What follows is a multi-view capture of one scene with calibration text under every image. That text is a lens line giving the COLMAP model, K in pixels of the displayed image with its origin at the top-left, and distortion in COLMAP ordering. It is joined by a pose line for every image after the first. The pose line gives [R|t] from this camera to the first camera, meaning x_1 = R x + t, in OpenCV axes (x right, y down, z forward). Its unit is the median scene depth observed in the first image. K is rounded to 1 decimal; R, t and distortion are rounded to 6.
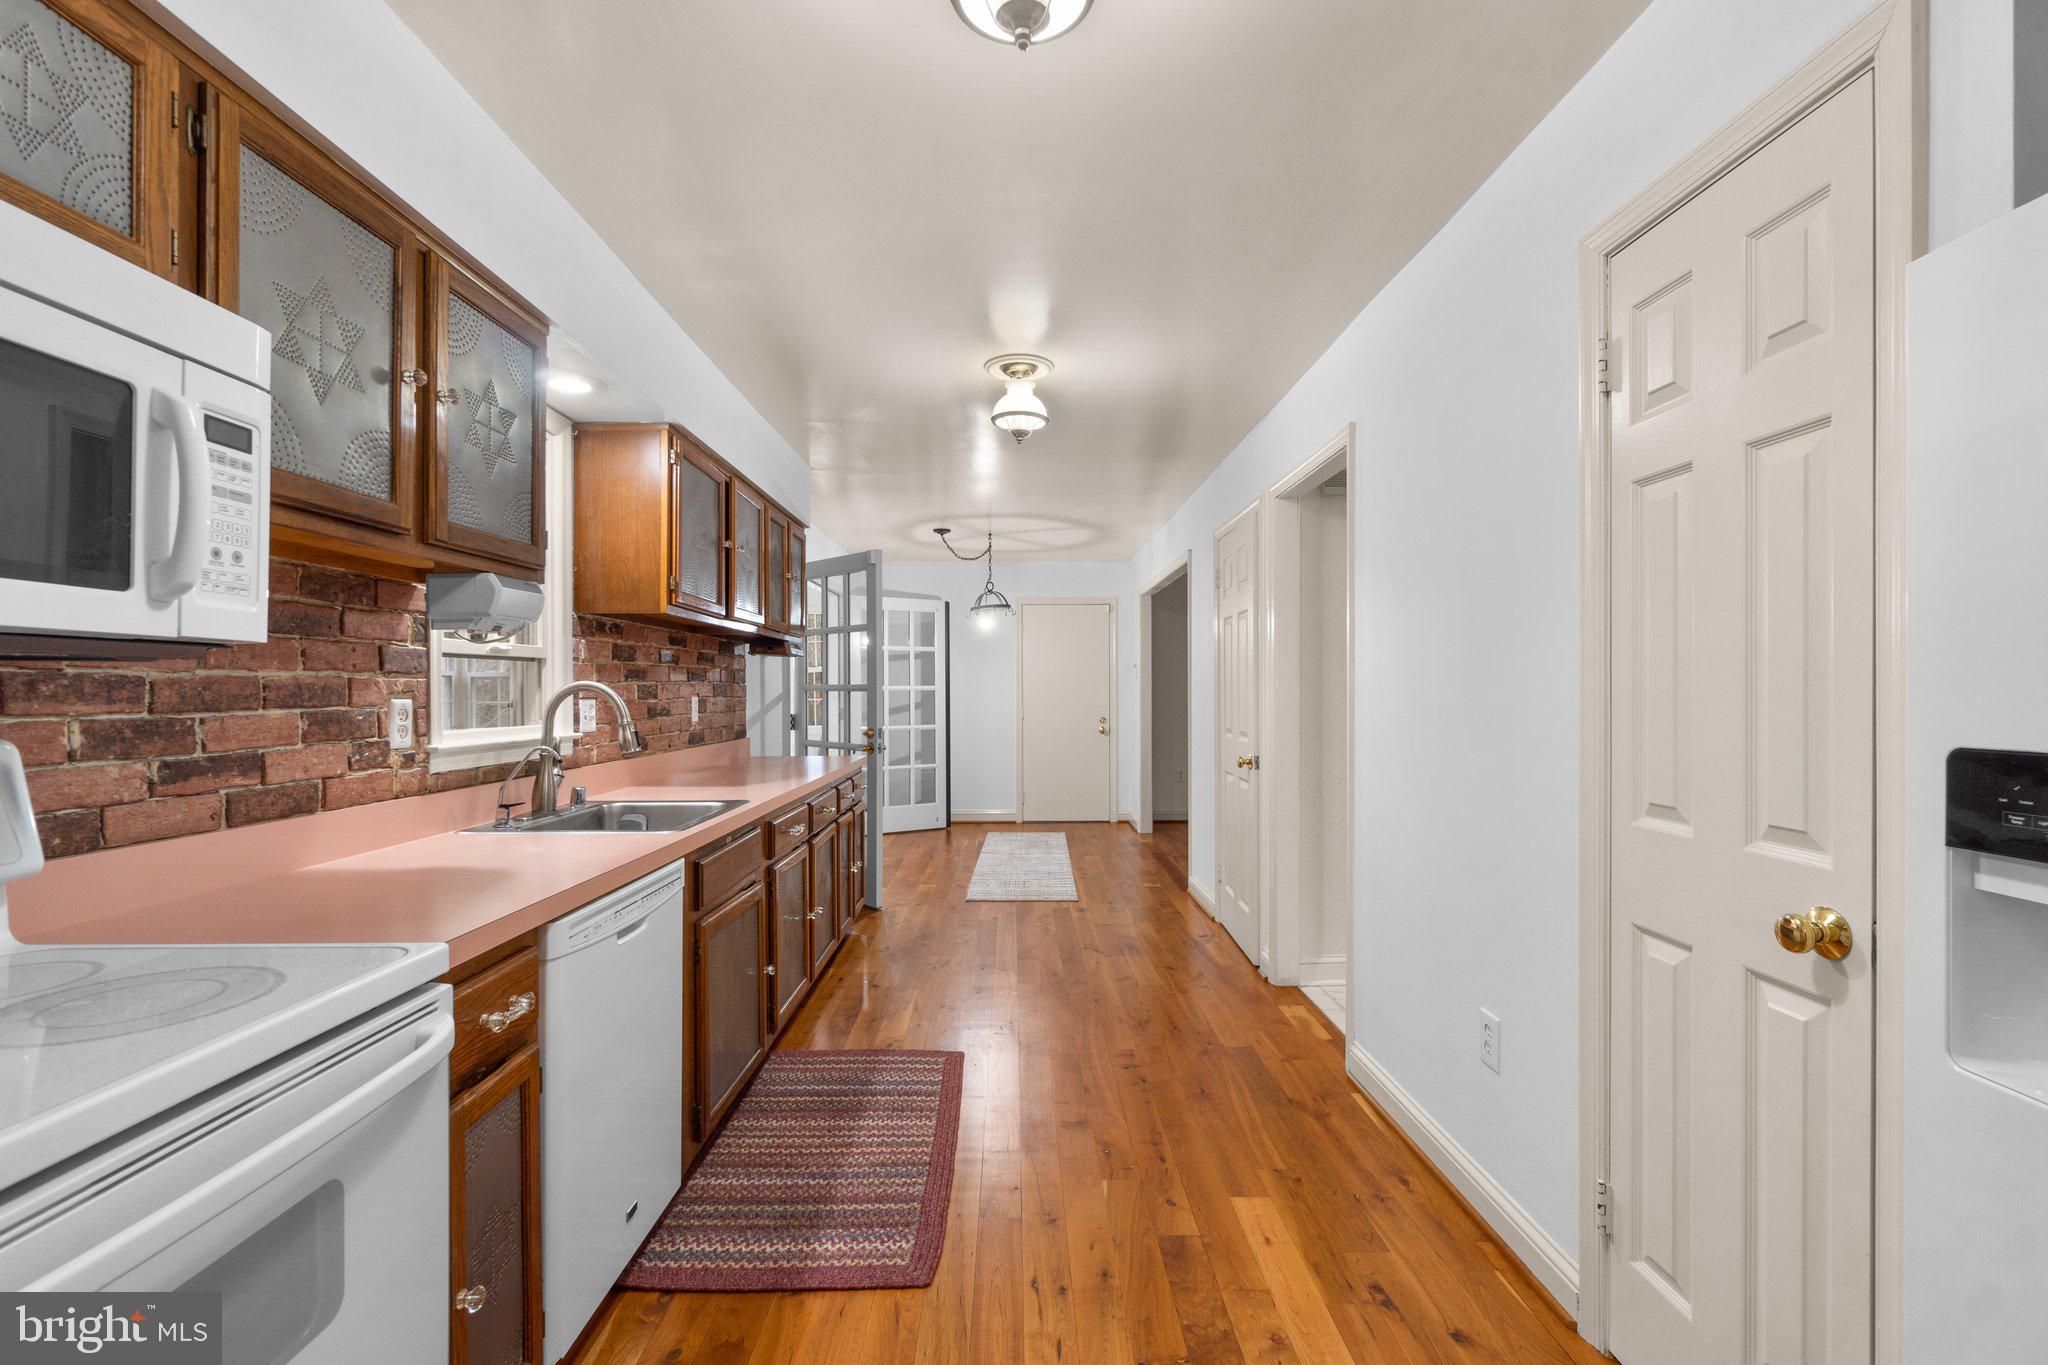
lens RADIAL K [[889.6, 0, 1021.2], [0, 889.6, 691.6], [0, 0, 1]] dist [-0.003774, -0.000052]
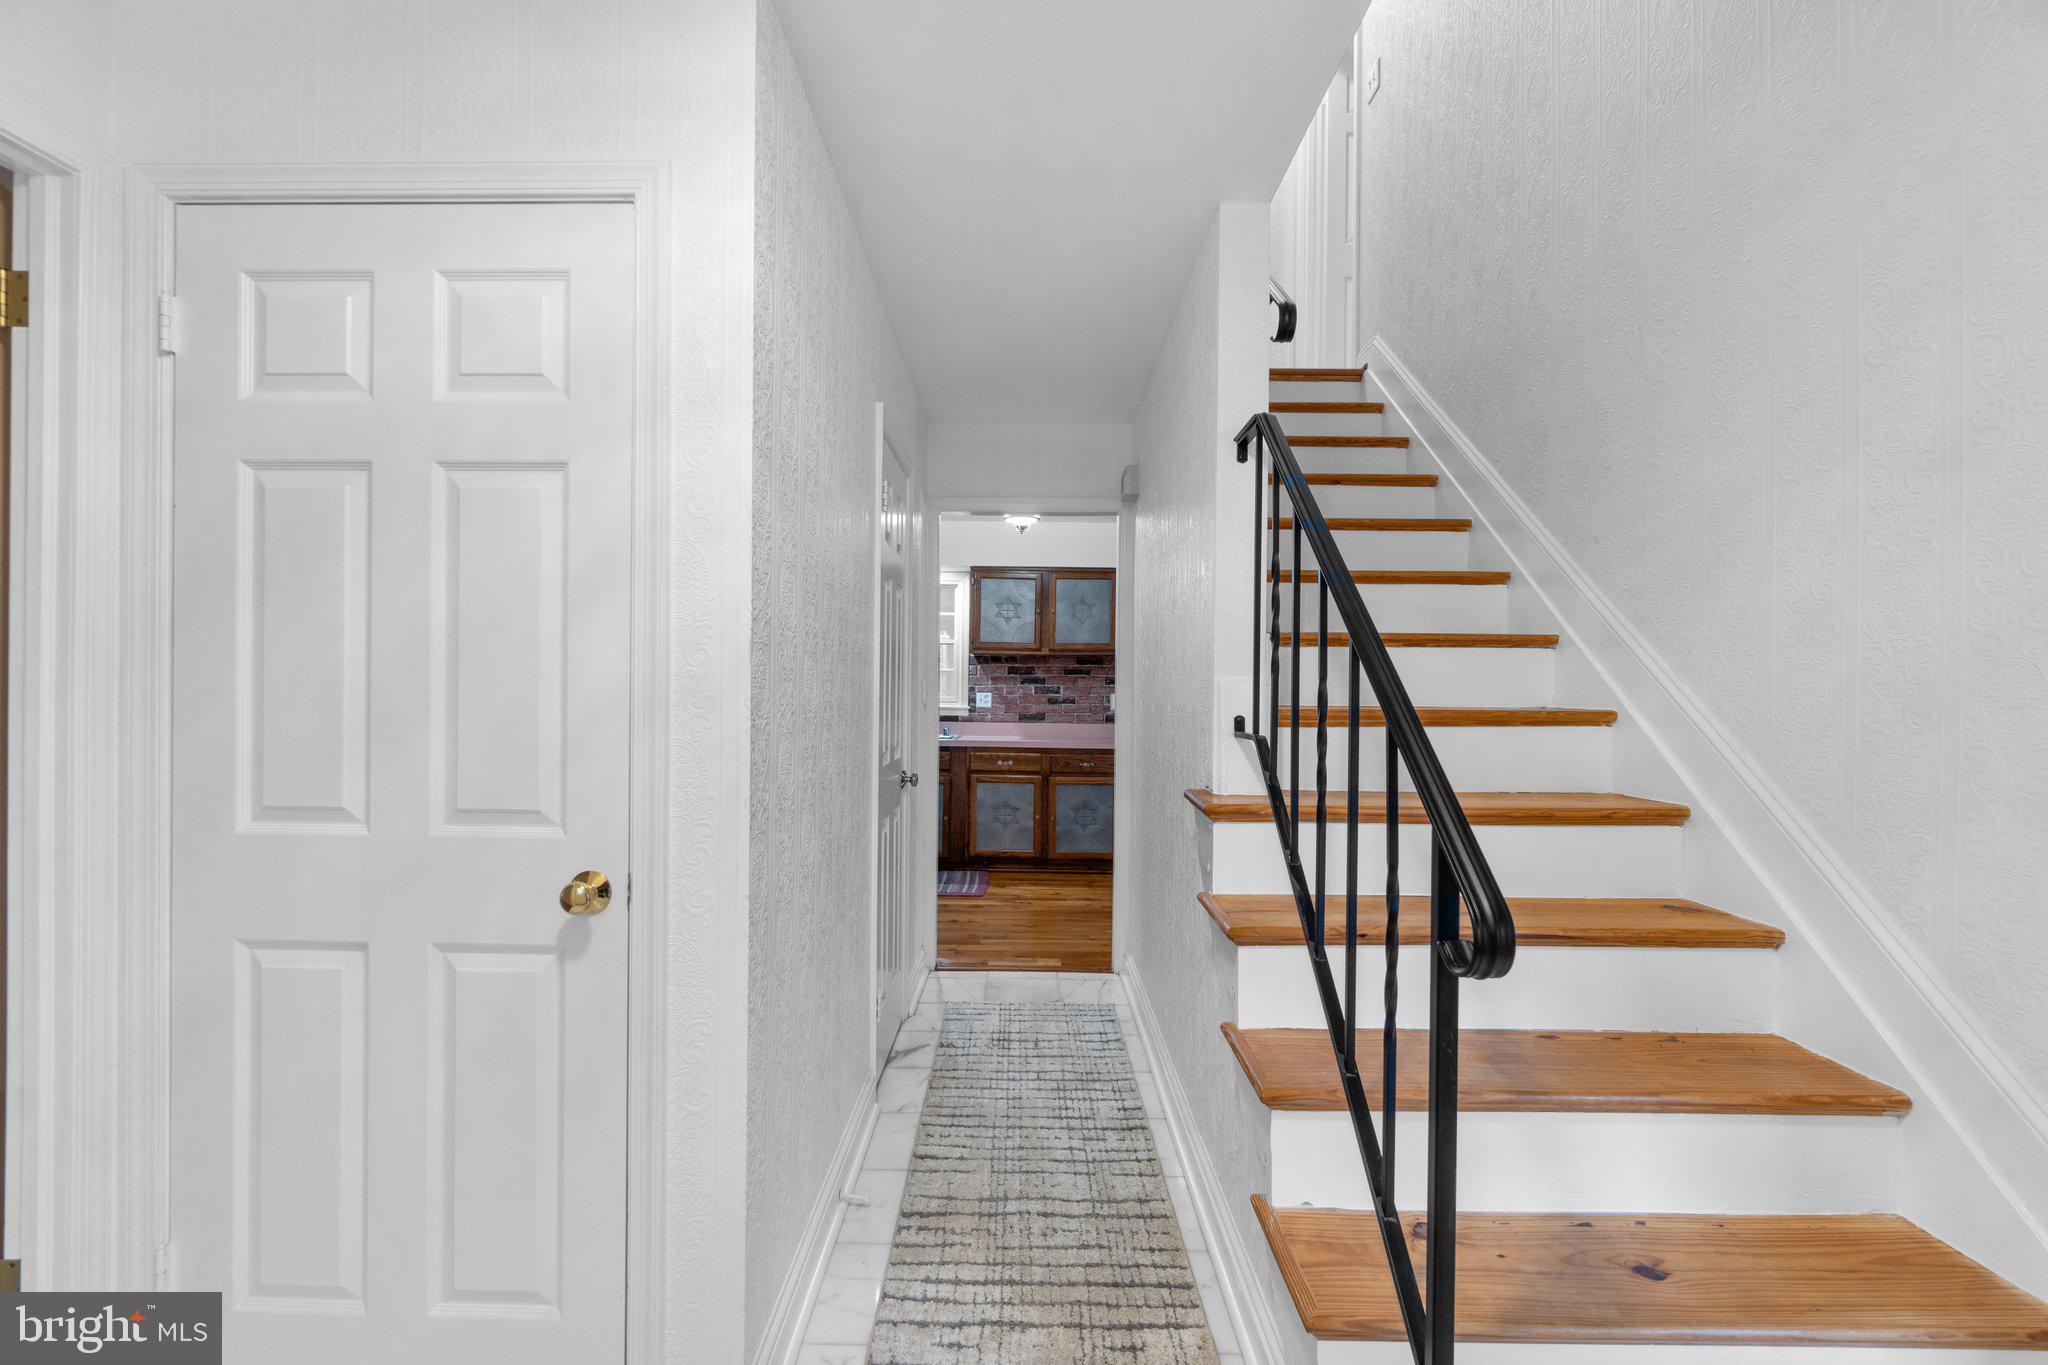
lens RADIAL K [[886.8, 0, 1020.4], [0, 886.8, 681.4], [0, 0, 1]] dist [-0.005990, 0.000307]
pose [[-0.020412, 0.000744, -0.999791, 1.953755], [-0.013711, 0.999905, 0.001024, -0.025534], [0.999698, 0.013729, -0.020400, 1.276330]]
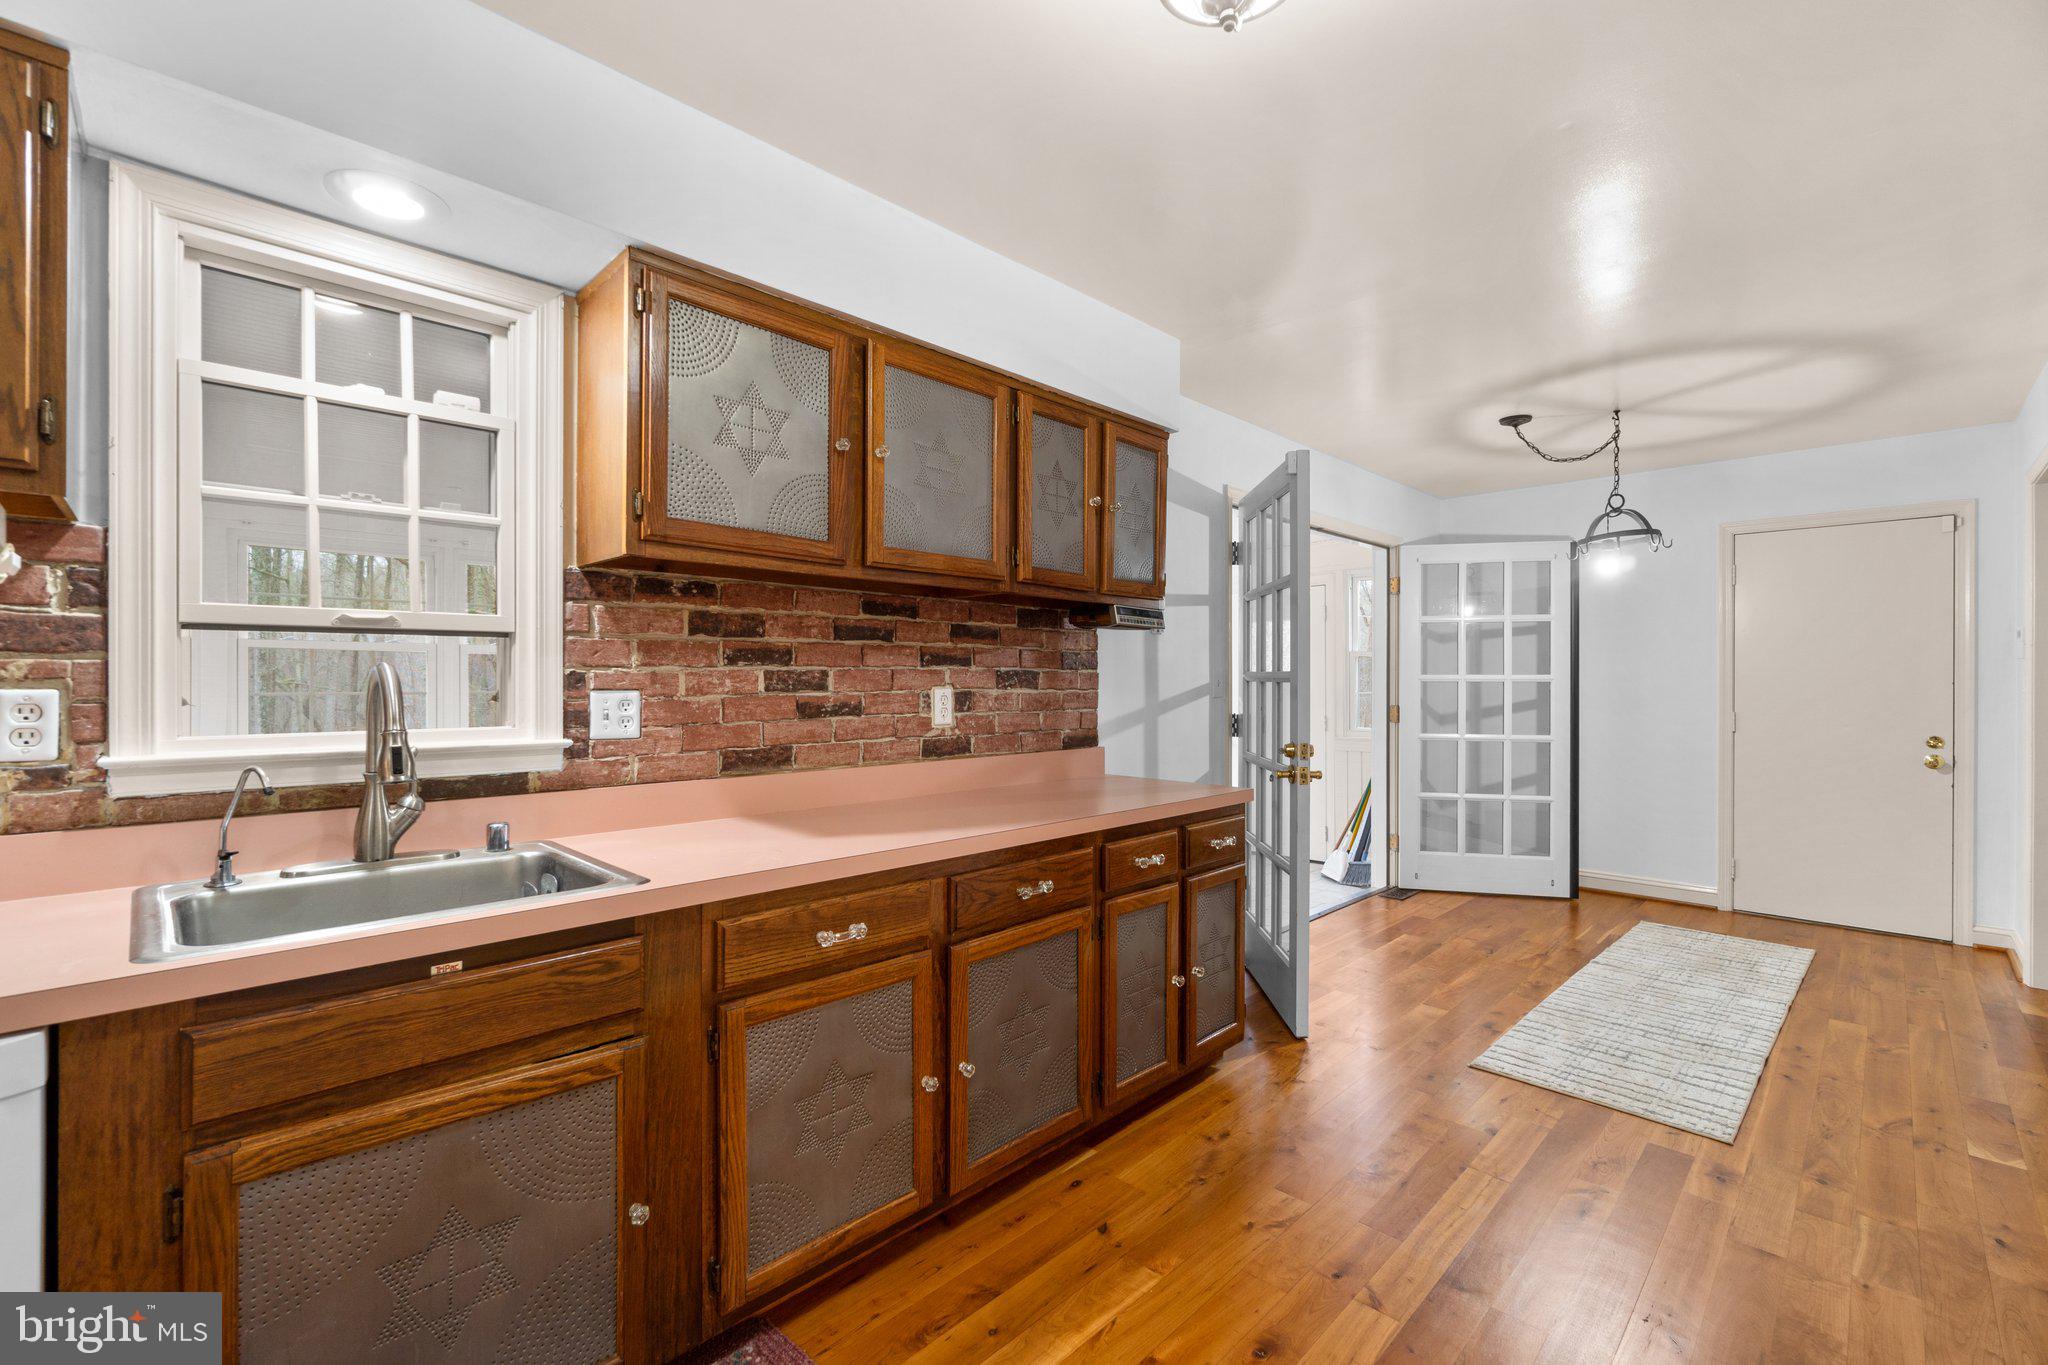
lens RADIAL K [[880.6, 0, 1019.6], [0, 880.6, 676.7], [0, 0, 1]] dist [-0.000792, -0.000363]
pose [[0.703173, 0.004452, -0.711005, 0.252430], [-0.007043, 0.999975, -0.000704, -0.004694], [0.710984, 0.005503, 0.703186, 0.830974]]
